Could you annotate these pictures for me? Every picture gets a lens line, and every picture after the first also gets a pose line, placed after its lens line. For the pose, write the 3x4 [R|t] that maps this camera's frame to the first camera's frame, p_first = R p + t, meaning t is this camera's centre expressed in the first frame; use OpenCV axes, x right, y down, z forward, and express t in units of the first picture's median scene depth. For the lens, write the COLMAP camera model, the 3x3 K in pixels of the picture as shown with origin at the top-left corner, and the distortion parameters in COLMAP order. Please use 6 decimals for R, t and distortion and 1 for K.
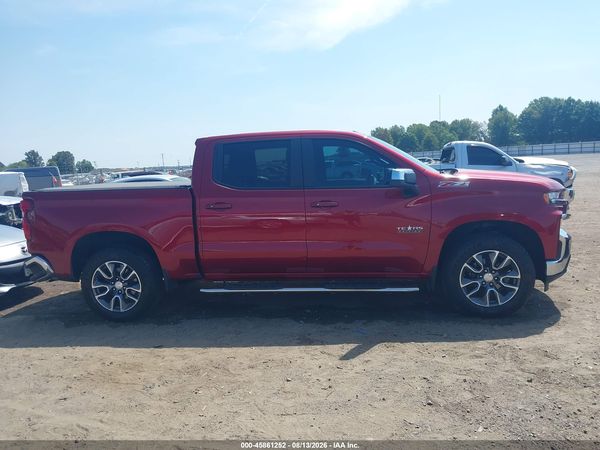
lens RADIAL K [[478.5, 0, 295.9], [0, 478.5, 225.7], [0, 0, 1]] dist [0.012998, -0.029834]
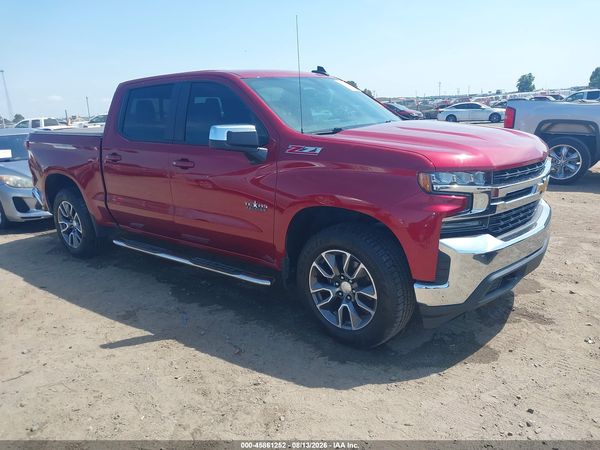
lens RADIAL K [[478.5, 0, 298.2], [0, 478.5, 225.3], [0, 0, 1]] dist [0.012998, -0.029834]
pose [[0.847117, 0.140002, -0.512633, 0.635678], [-0.062972, 0.984321, 0.164762, -0.083865], [0.527663, -0.107291, 0.842651, 0.360858]]
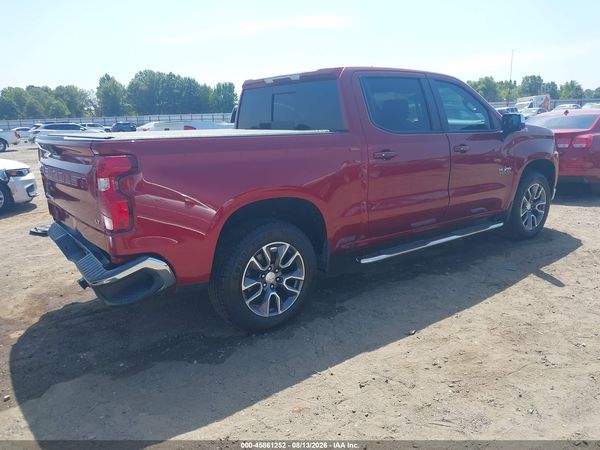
lens RADIAL K [[478.5, 0, 296.6], [0, 478.5, 225.1], [0, 0, 1]] dist [0.012998, -0.029834]
pose [[0.708419, -0.126926, 0.694285, -0.818226], [0.086061, 0.991891, 0.093520, -0.009561], [-0.700525, -0.006501, 0.713598, 0.500048]]
